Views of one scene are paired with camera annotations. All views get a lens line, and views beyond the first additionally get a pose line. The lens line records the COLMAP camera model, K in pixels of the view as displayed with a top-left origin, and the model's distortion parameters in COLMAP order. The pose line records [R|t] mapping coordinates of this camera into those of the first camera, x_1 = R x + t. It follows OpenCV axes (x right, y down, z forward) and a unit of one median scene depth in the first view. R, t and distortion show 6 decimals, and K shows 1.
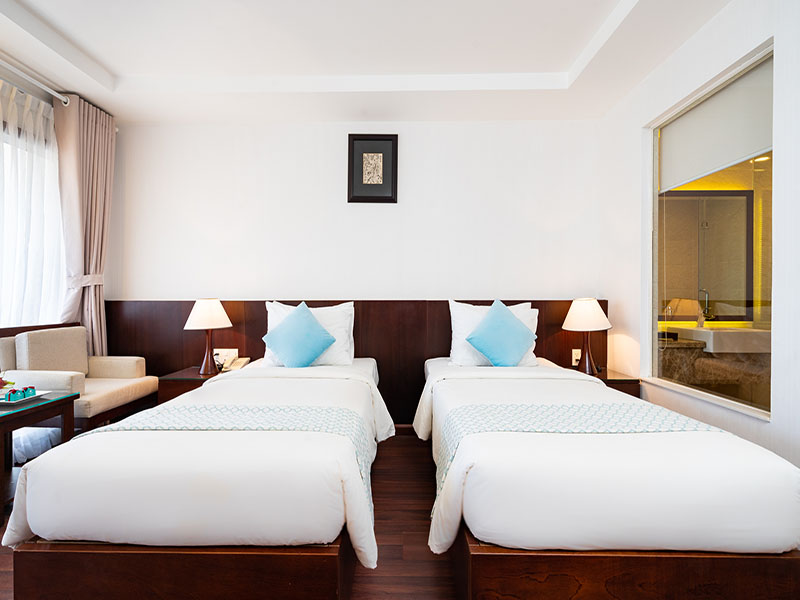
lens RADIAL K [[370.0, 0, 400.0], [0, 370.0, 300.0], [0, 0, 1]] dist [-0.002548, -0.000372]
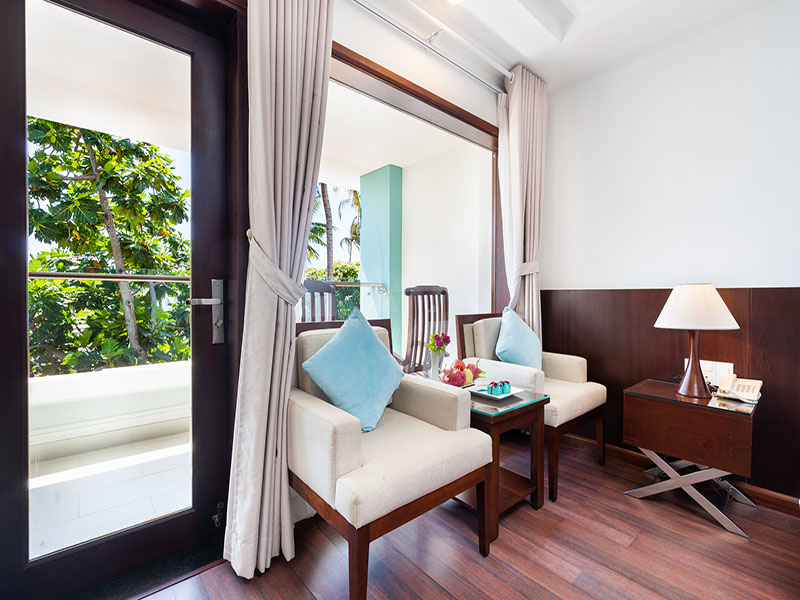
lens RADIAL K [[366.2, 0, 396.3], [0, 366.2, 302.0], [0, 0, 1]] dist [0.002552, 0.007631]
pose [[0.665569, 0.013423, -0.746216, -0.370116], [-0.007463, 0.999908, 0.011330, 0.024523], [0.746299, -0.001972, 0.665607, 0.147019]]
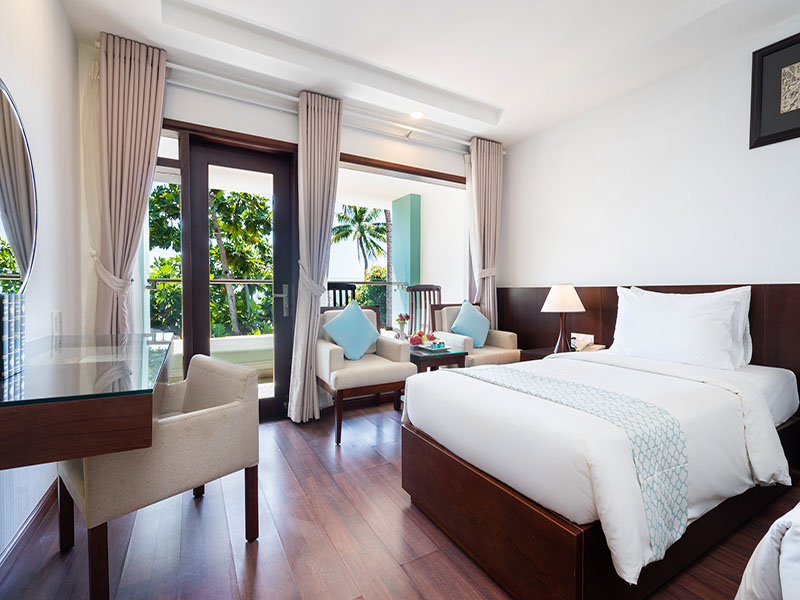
lens RADIAL K [[365.4, 0, 392.4], [0, 365.4, 297.8], [0, 0, 1]] dist [0.002772, 0.000906]
pose [[0.501627, 0.015355, -0.864948, 0.146562], [-0.004694, 0.999876, 0.015028, 0.020880], [0.865071, -0.003478, 0.501637, 0.040393]]
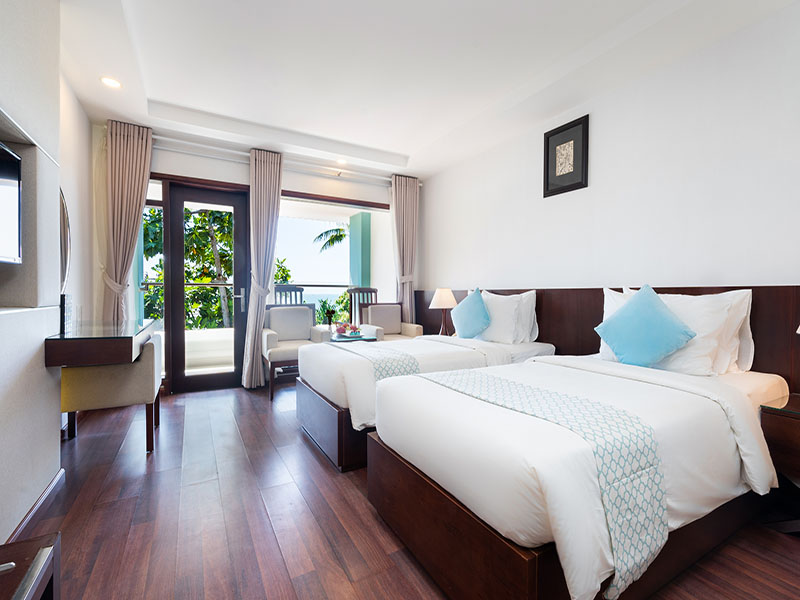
lens RADIAL K [[365.4, 0, 392.4], [0, 365.4, 297.8], [0, 0, 1]] dist [0.002772, 0.000906]
pose [[0.495356, 0.013434, -0.868586, 0.621329], [-0.006508, 0.999910, 0.011754, 0.016800], [0.868666, -0.000170, 0.495399, 0.106783]]
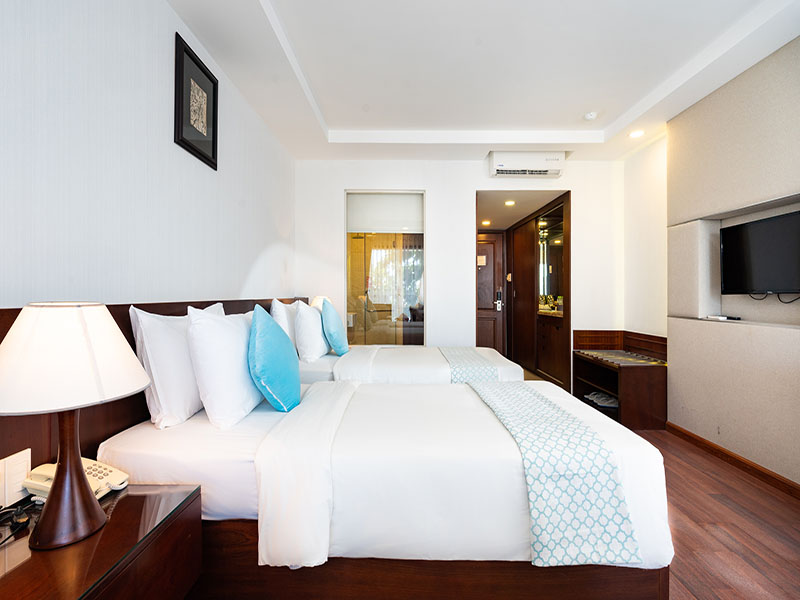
lens RADIAL K [[363.9, 0, 414.4], [0, 363.9, 297.8], [0, 0, 1]] dist [0.001209, 0.000418]
pose [[-0.023350, -0.001404, 0.999726, -0.830928], [0.010028, 0.999948, 0.001638, -0.002751], [-0.999677, 0.010064, -0.023335, 0.681516]]
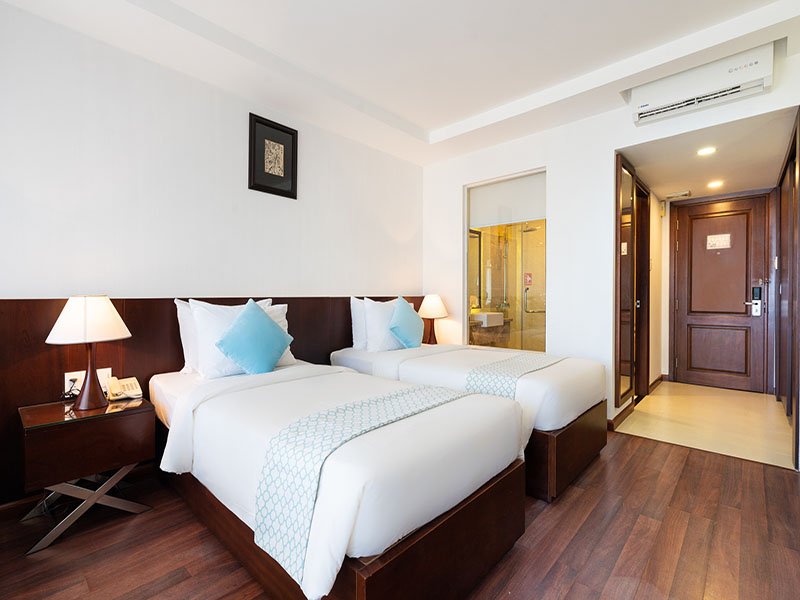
lens RADIAL K [[370.0, 0, 400.0], [0, 370.0, 300.0], [0, 0, 1]] dist [-0.002548, -0.000372]
pose [[0.672819, -0.008136, 0.739762, -0.616666], [0.006711, 0.999966, 0.004894, 0.006078], [-0.739776, 0.001672, 0.672851, 0.136115]]
